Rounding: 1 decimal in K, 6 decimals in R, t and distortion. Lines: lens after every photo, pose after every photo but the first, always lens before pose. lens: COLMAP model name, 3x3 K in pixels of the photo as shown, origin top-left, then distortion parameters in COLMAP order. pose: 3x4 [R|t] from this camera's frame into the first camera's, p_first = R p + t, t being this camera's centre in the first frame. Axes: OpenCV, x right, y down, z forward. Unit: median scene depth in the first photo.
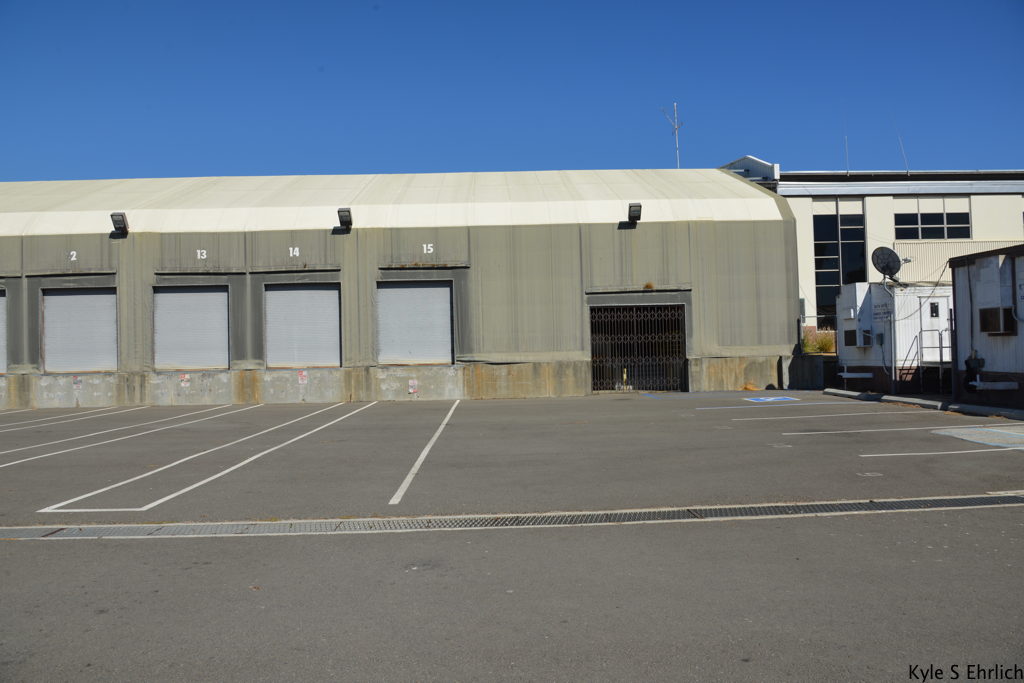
lens RADIAL K [[694.4, 0, 510.3], [0, 694.4, 337.5], [0, 0, 1]] dist [-0.036726, 0.003794]
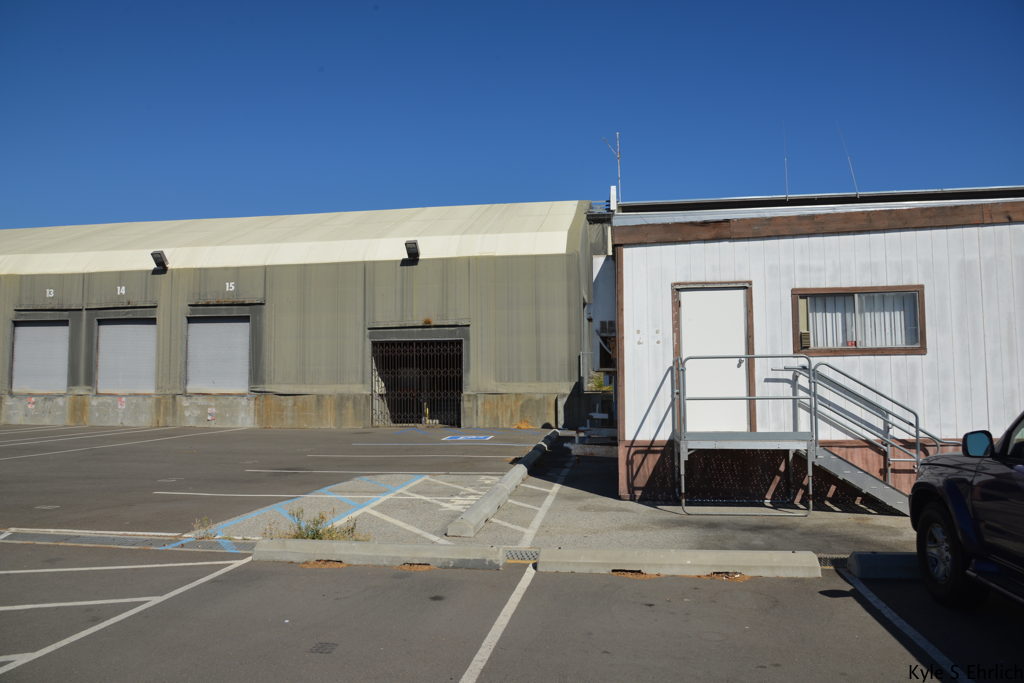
lens RADIAL K [[694.4, 0, 509.7], [0, 694.4, 344.0], [0, 0, 1]] dist [-0.036726, 0.003794]
pose [[0.981769, 0.008594, -0.189883, 0.514317], [-0.014560, 0.999443, -0.030044, -0.012825], [0.189519, 0.032260, 0.981347, 0.030379]]
